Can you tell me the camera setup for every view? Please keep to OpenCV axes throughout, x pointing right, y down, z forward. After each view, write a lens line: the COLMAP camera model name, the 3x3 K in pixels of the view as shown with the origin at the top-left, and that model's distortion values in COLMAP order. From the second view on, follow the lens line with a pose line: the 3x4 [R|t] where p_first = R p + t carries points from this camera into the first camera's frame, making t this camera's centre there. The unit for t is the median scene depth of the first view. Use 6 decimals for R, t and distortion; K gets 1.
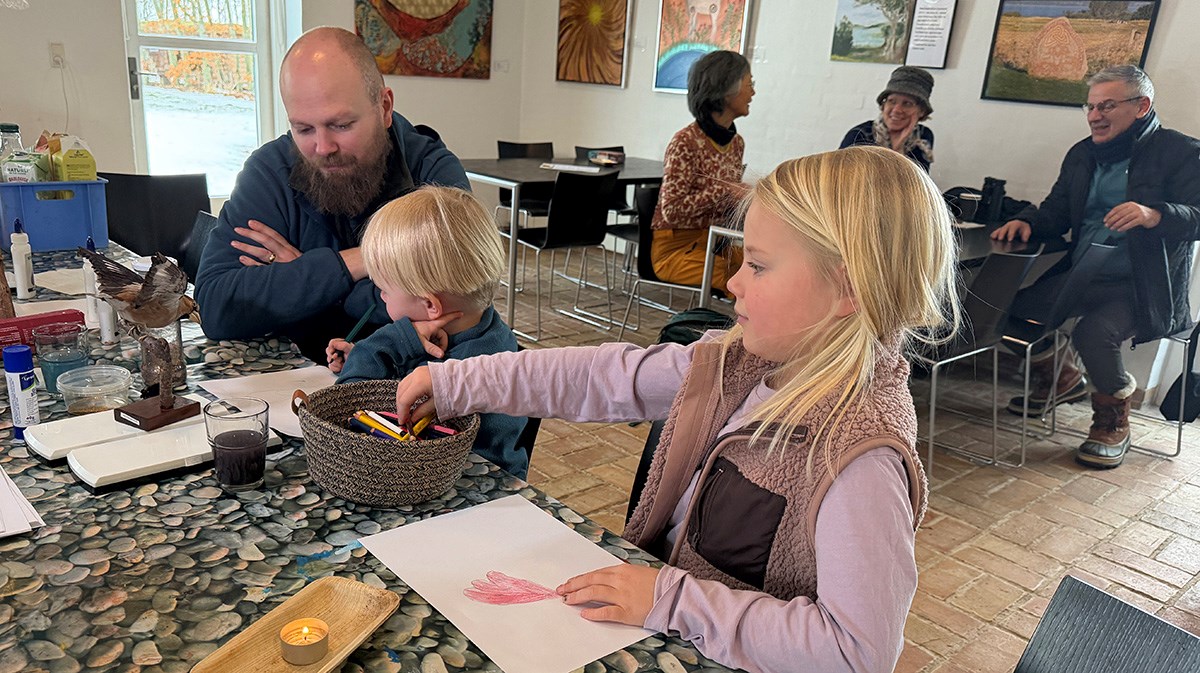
lens RADIAL K [[876.6, 0, 613.8], [0, 876.6, 418.9], [0, 0, 1]] dist [0.034893, -0.034850]
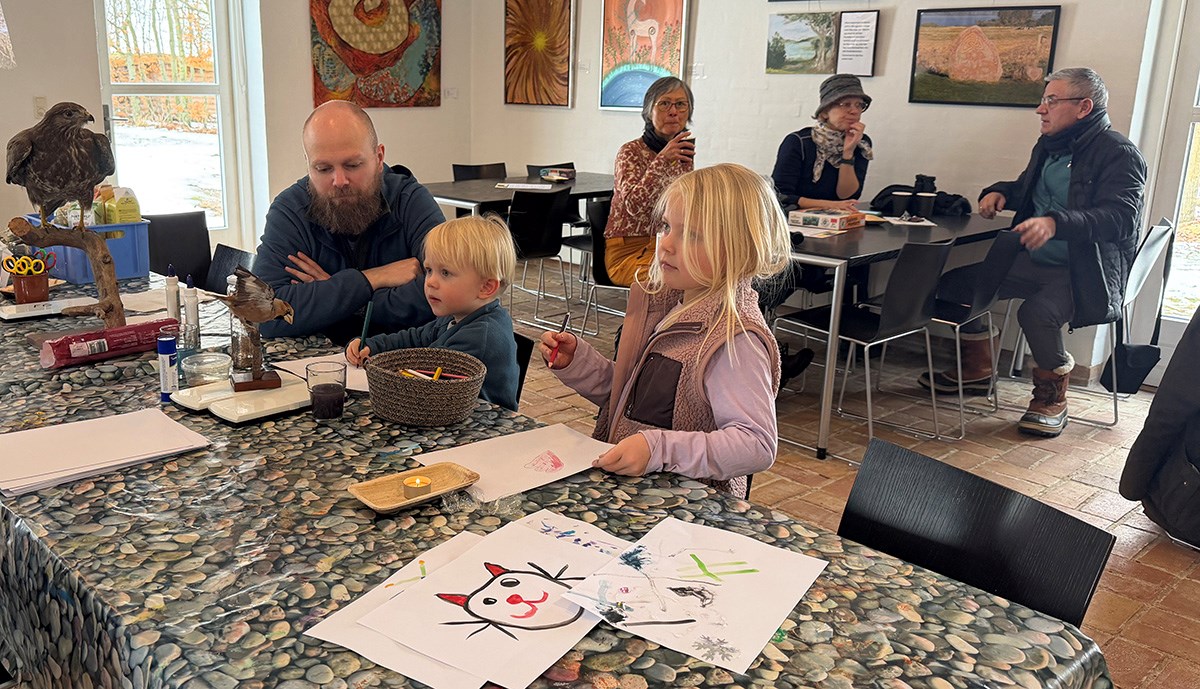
lens RADIAL K [[1027.5, 0, 600.8], [0, 1027.5, 348.4], [0, 0, 1]] dist [0.046036, 0.024351]
pose [[0.998125, -0.054880, 0.027112, -0.002041], [0.057541, 0.992288, -0.109788, 0.048842], [-0.020878, 0.111142, 0.993585, -0.210066]]
